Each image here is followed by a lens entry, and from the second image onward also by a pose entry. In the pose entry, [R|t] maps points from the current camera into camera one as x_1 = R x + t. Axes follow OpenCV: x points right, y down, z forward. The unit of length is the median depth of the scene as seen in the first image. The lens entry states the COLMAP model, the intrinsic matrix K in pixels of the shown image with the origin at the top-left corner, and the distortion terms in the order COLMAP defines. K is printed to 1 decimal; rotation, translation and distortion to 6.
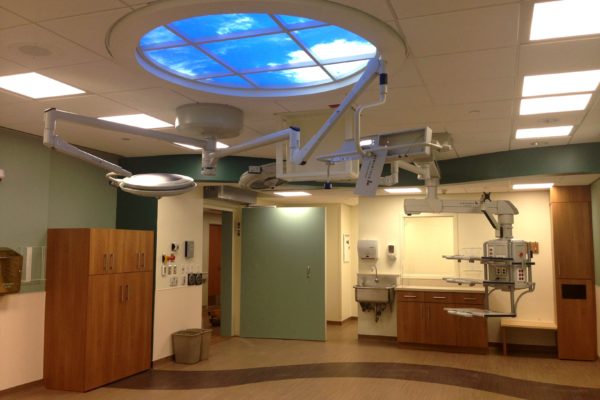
lens RADIAL K [[555.2, 0, 296.5], [0, 555.2, 213.1], [0, 0, 1]] dist [0.149747, -0.249262]
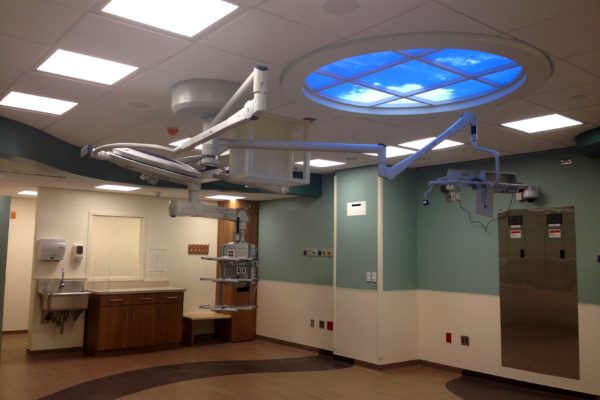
lens RADIAL K [[555.2, 0, 296.5], [0, 555.2, 213.1], [0, 0, 1]] dist [0.149747, -0.249262]
pose [[0.511561, 0.070612, 0.856340, -0.546796], [-0.071174, 0.996675, -0.039666, 0.020973], [-0.856294, -0.040658, 0.514886, 0.295942]]
